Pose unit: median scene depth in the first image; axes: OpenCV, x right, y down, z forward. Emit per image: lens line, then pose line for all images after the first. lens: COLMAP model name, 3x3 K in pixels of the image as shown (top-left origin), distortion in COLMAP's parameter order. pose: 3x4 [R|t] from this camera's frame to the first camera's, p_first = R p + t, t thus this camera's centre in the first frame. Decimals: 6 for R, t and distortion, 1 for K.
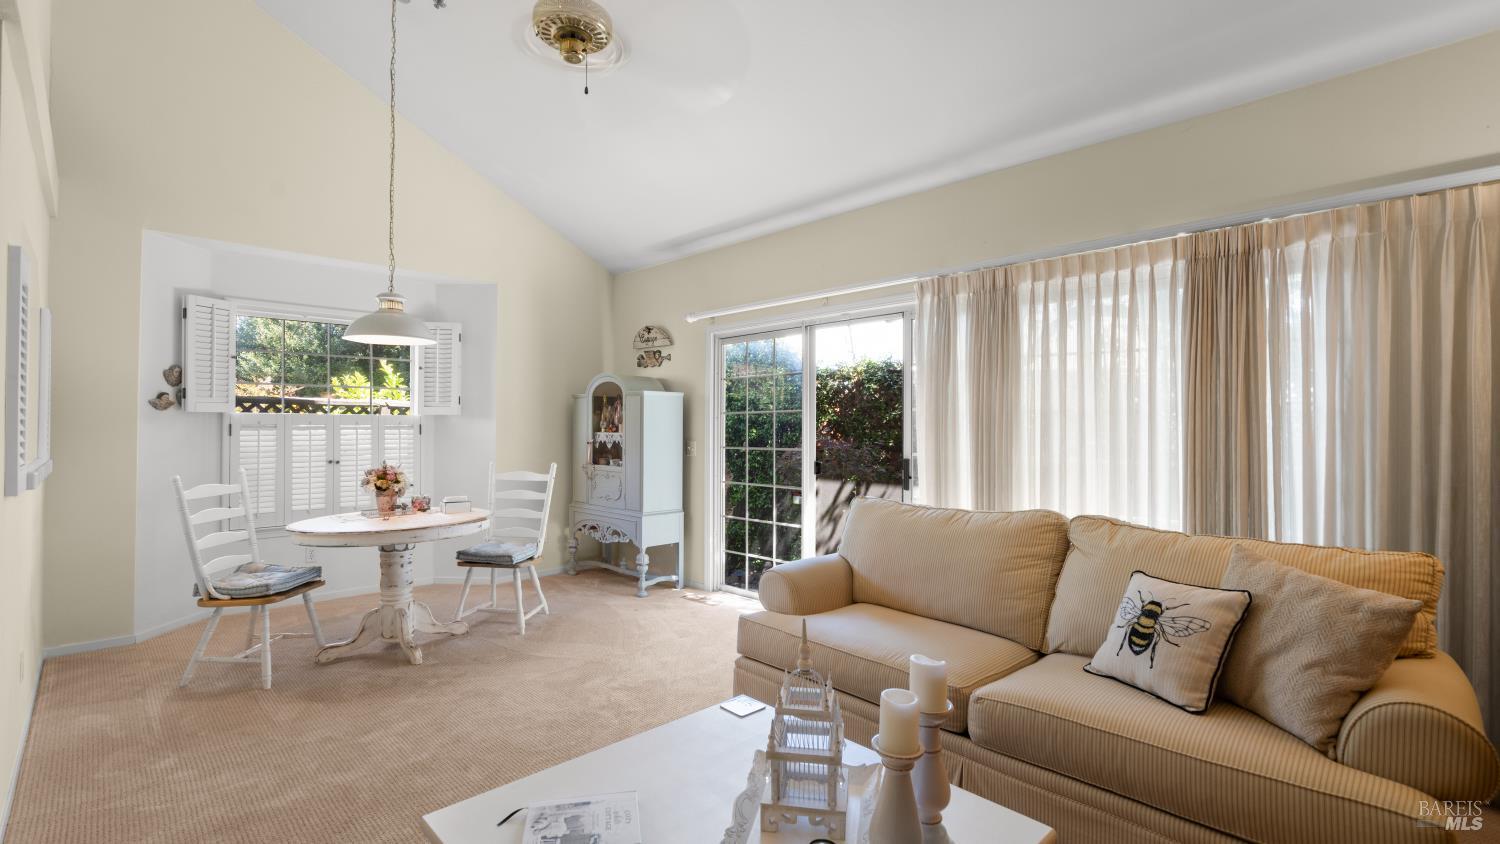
lens RADIAL K [[677.2, 0, 743.6], [0, 677.2, 419.2], [0, 0, 1]] dist [0.000851, 0.000542]
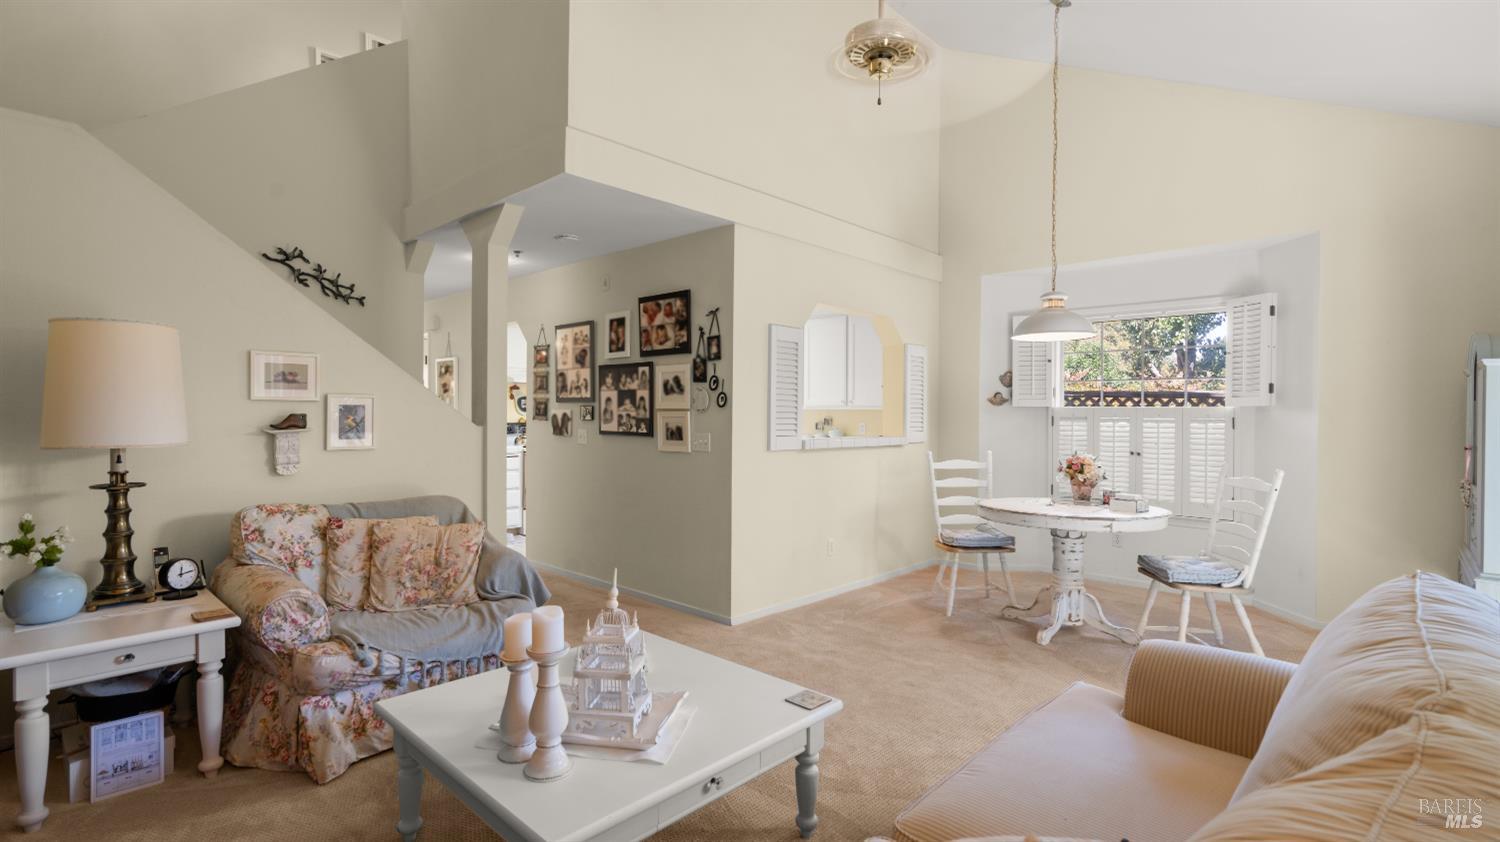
lens RADIAL K [[691.6, 0, 746.0], [0, 691.6, 417.6], [0, 0, 1]] dist [-0.001626, -0.000037]
pose [[0.047282, 0.002820, -0.998878, 0.483427], [0.000847, 0.999996, 0.002863, 0.006211], [0.998881, -0.000981, 0.047279, 0.422816]]
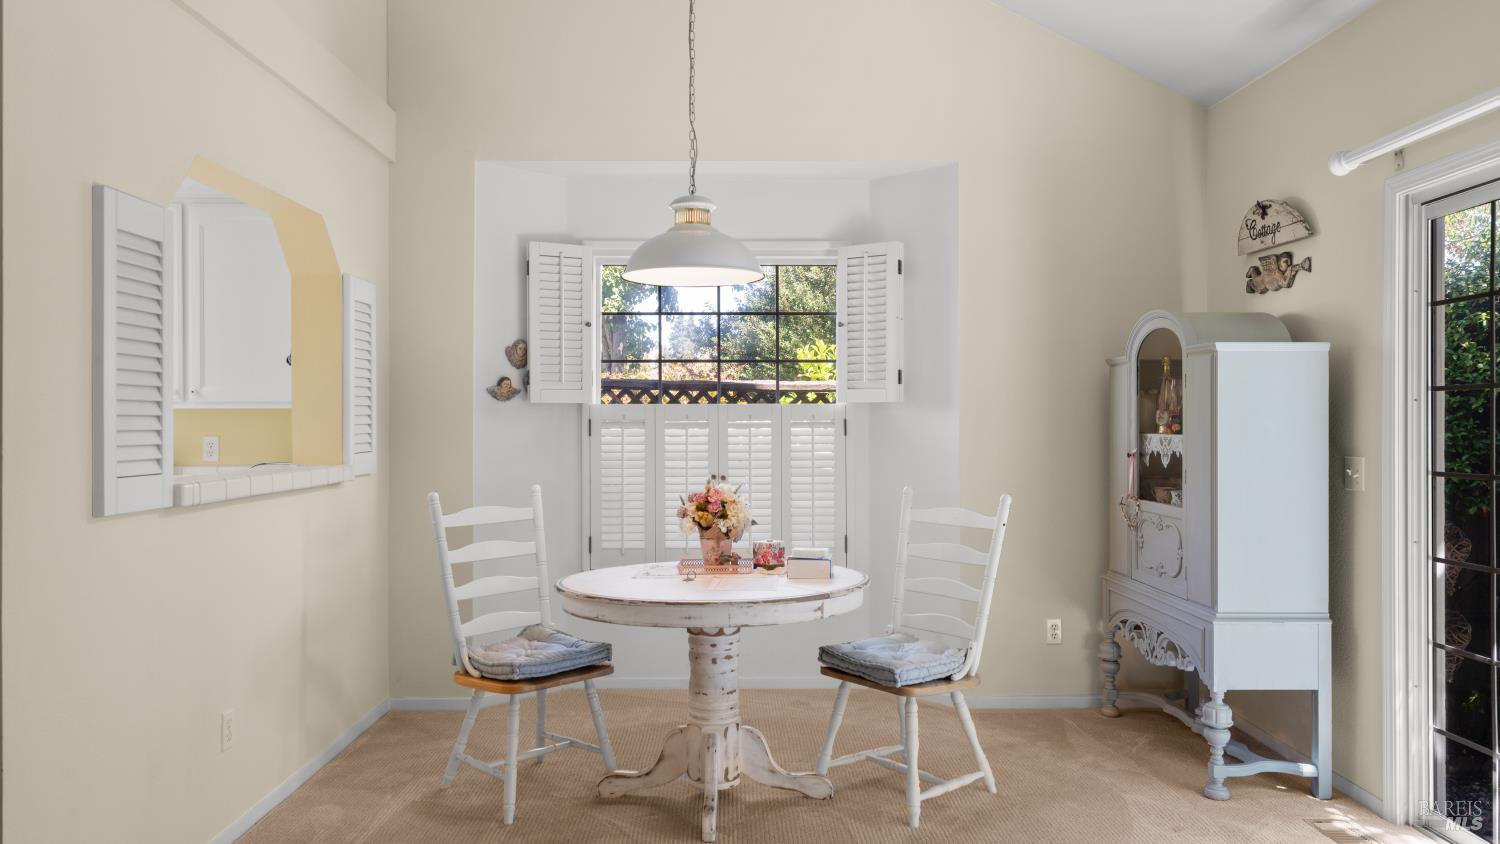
lens RADIAL K [[1077.0, 0, 739.0], [0, 1077.0, 417.2], [0, 0, 1]] dist [0.005167, 0.004409]
pose [[0.726592, -0.005216, -0.687049, 0.137248], [0.009519, 0.999952, 0.002475, 0.003778], [0.687003, -0.008338, 0.726607, 0.311240]]
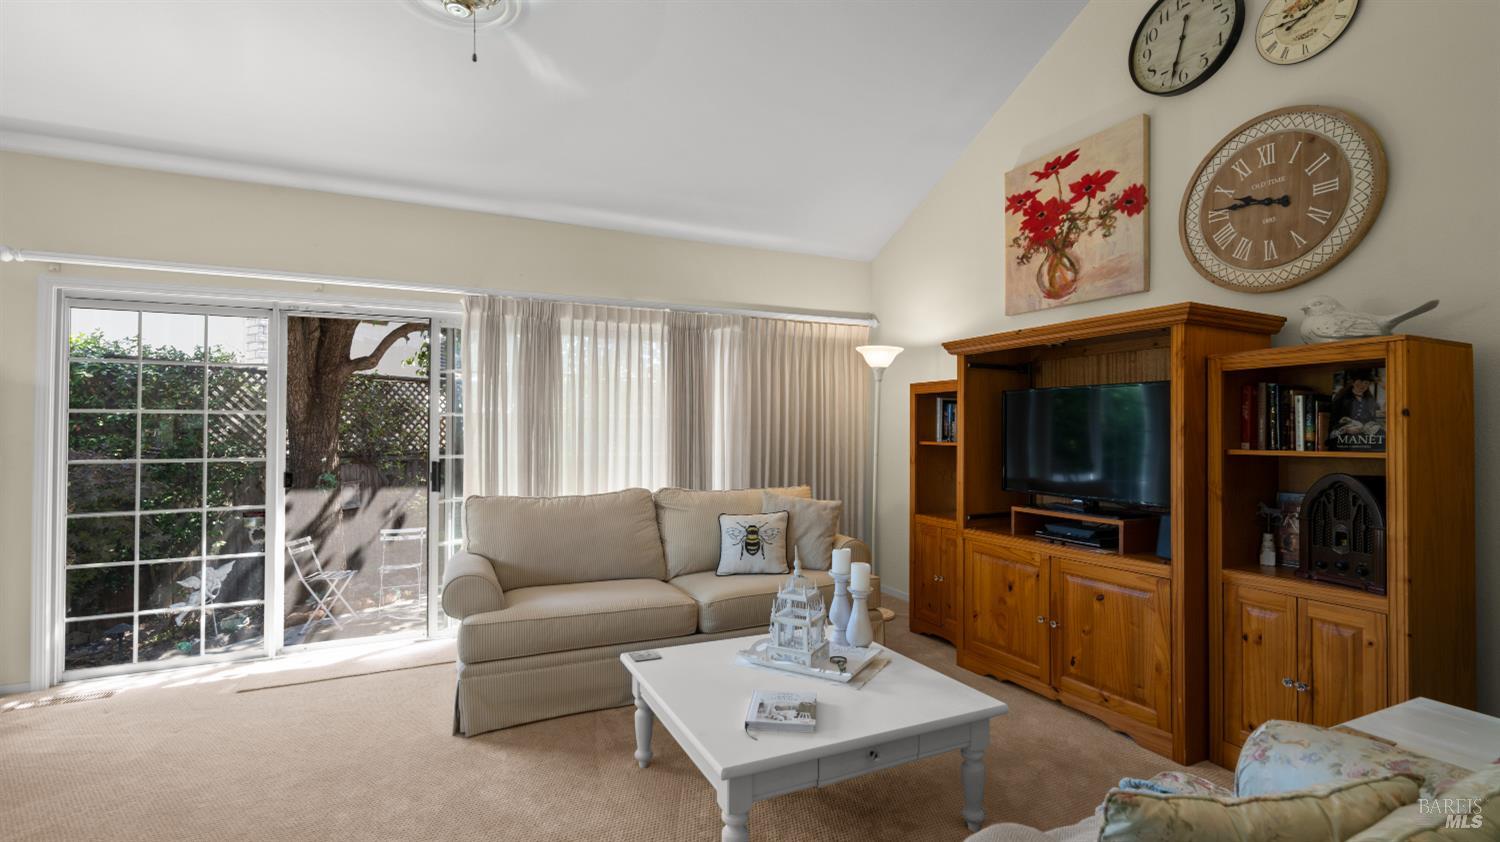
lens RADIAL K [[677.2, 0, 743.6], [0, 677.2, 418.2], [0, 0, 1]] dist [0.000851, 0.000542]
pose [[0.319742, 0.012991, 0.947416, -0.552745], [-0.009236, 0.999901, -0.010593, -0.000299], [-0.947460, -0.005363, 0.319831, 0.213180]]
